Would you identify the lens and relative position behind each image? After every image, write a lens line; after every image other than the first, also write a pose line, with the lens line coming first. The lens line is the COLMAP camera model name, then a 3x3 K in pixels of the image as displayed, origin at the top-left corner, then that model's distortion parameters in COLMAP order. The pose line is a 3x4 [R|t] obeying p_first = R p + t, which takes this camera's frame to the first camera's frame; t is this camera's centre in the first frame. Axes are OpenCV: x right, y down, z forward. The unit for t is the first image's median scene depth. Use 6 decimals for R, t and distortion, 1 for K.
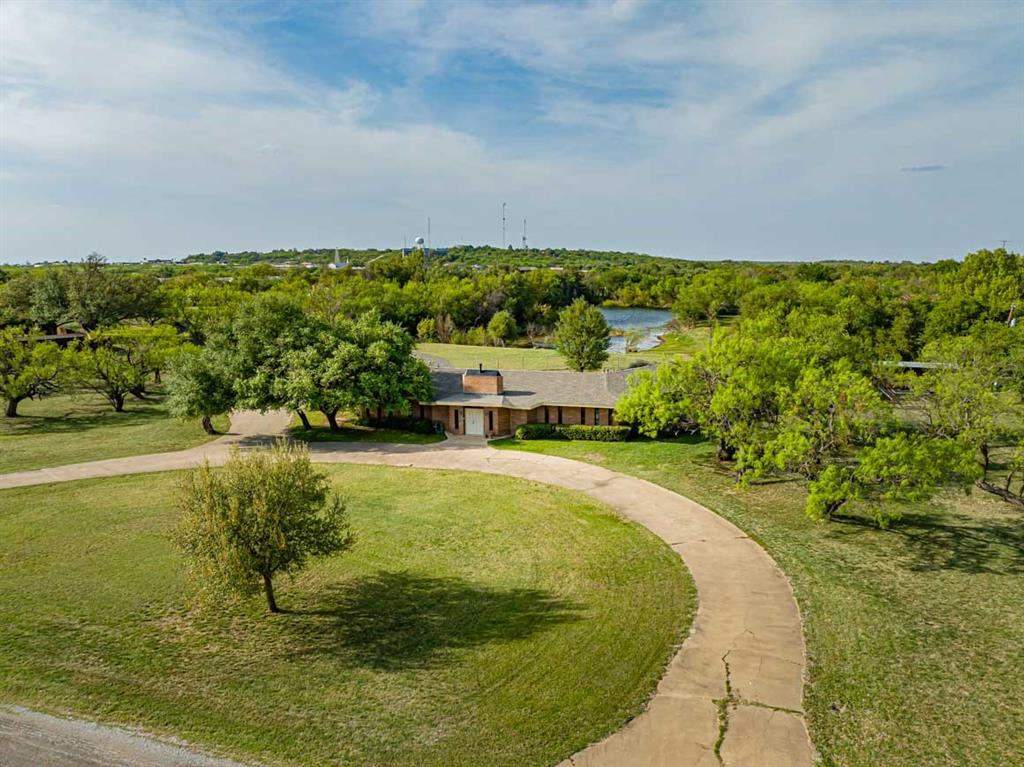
lens RADIAL K [[722.8, 0, 512.2], [0, 722.8, 383.6], [0, 0, 1]] dist [-0.012041, -0.003782]
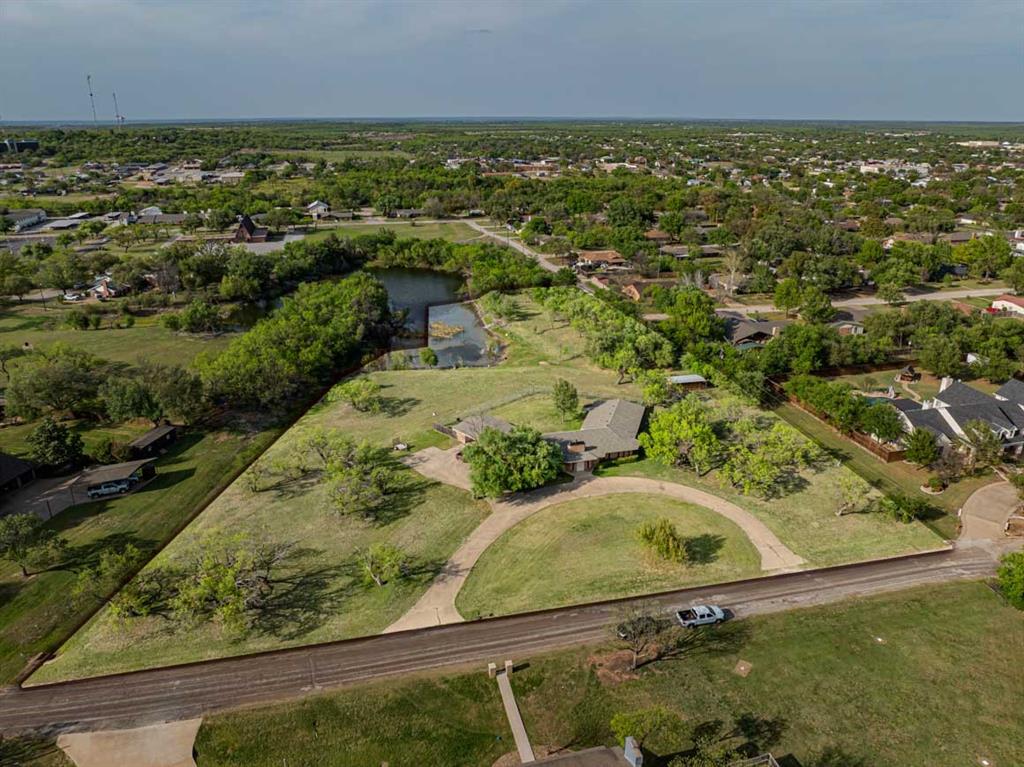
lens RADIAL K [[722.8, 0, 510.9], [0, 722.8, 384.0], [0, 0, 1]] dist [-0.012041, -0.003782]
pose [[0.864217, -0.167738, 0.474335, -1.329356], [0.080045, 0.976619, 0.199521, -0.696975], [-0.496712, -0.134461, 0.857437, -0.856378]]
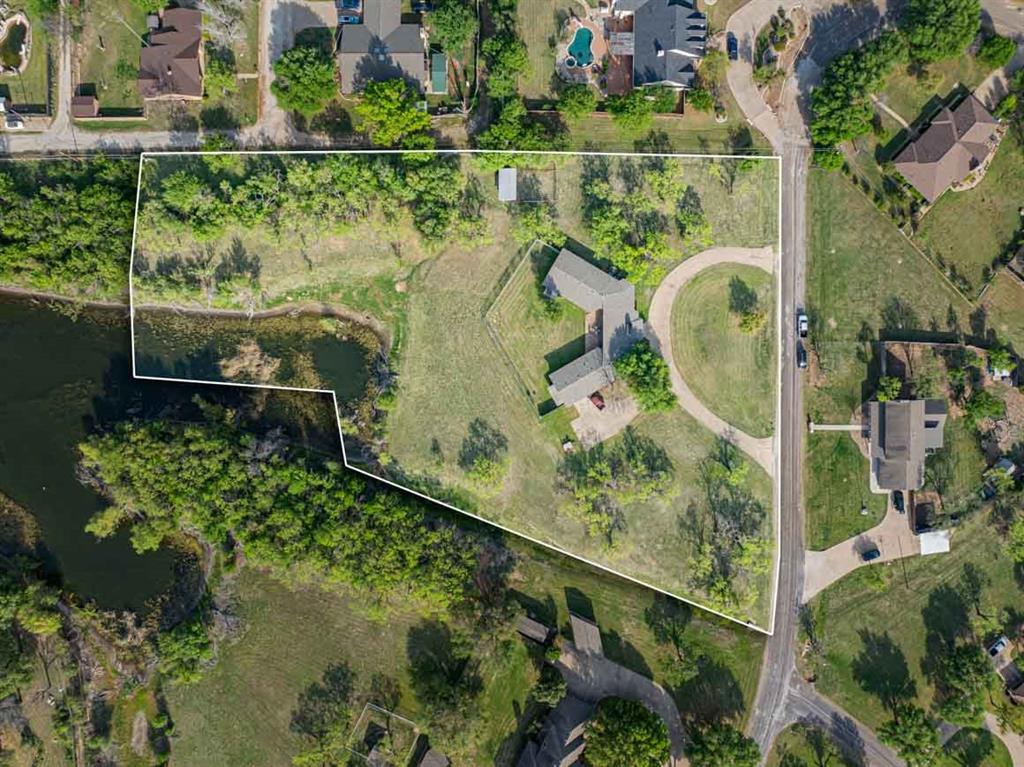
lens RADIAL K [[722.8, 0, 512.2], [0, 722.8, 383.5], [0, 0, 1]] dist [-0.012041, -0.003782]
pose [[-0.280530, -0.959833, -0.004870, -0.136073], [0.170480, -0.054817, 0.983835, -3.383141], [-0.944584, 0.275165, 0.179010, 1.004774]]
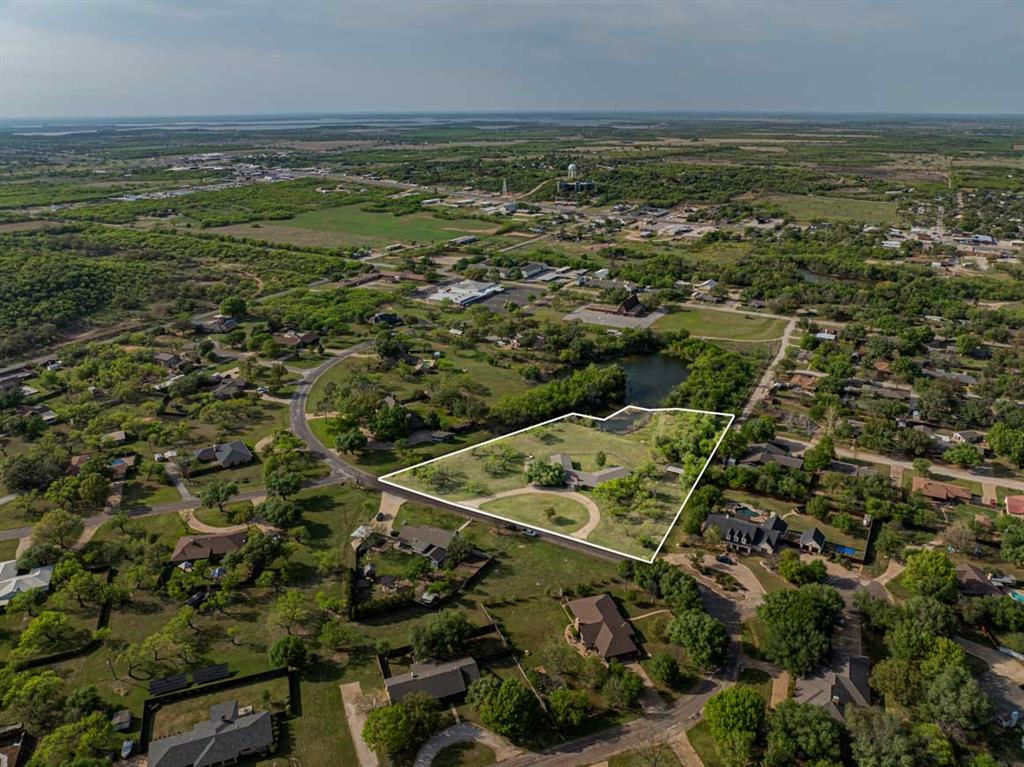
lens RADIAL K [[722.8, 0, 511.7], [0, 722.8, 383.1], [0, 0, 1]] dist [-0.012041, -0.003782]
pose [[0.977023, 0.084574, -0.195636, 0.506805], [-0.045764, 0.979736, 0.194993, -1.863920], [0.208164, -0.181559, 0.961095, -4.513468]]
